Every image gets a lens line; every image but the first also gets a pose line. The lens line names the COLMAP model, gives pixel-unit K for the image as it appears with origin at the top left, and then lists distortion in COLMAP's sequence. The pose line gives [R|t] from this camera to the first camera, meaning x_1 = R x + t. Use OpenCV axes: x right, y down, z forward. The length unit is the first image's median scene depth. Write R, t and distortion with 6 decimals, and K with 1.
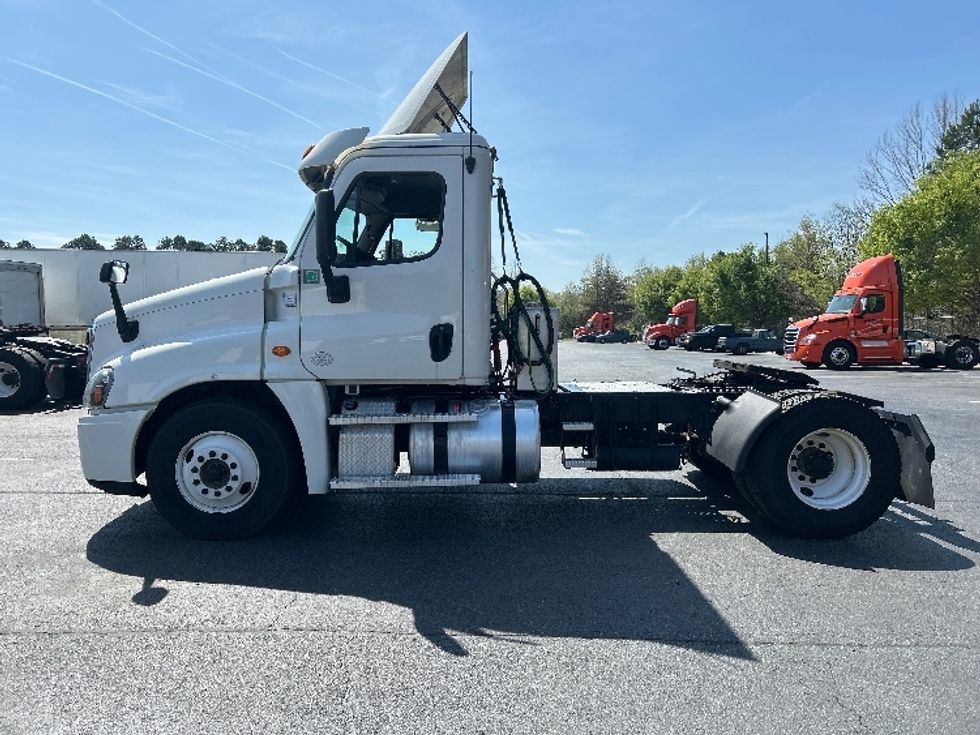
lens RADIAL K [[750.6, 0, 388.2], [0, 750.6, 364.5], [0, 0, 1]] dist [-0.008664, -0.005003]
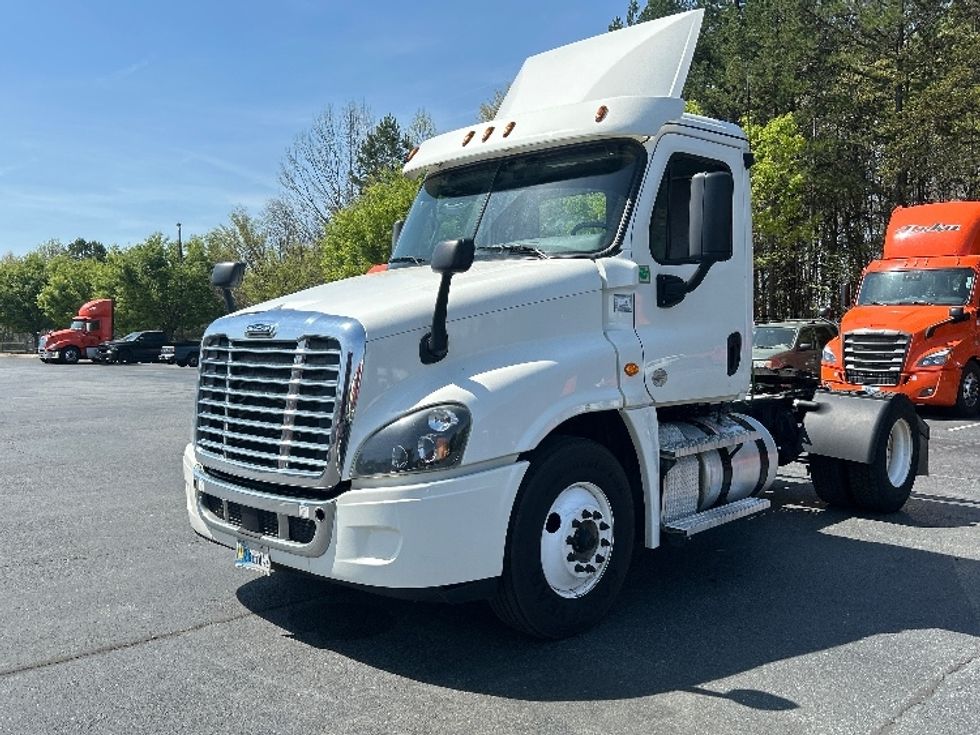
lens RADIAL K [[928.1, 0, 490.0], [0, 928.1, 367.5], [0, 0, 1]] dist [0.024892, -0.005875]
pose [[0.665954, -0.028531, 0.745447, -0.952150], [0.038914, 0.999236, 0.003480, -0.028514], [-0.744977, 0.026691, 0.666556, 0.463864]]
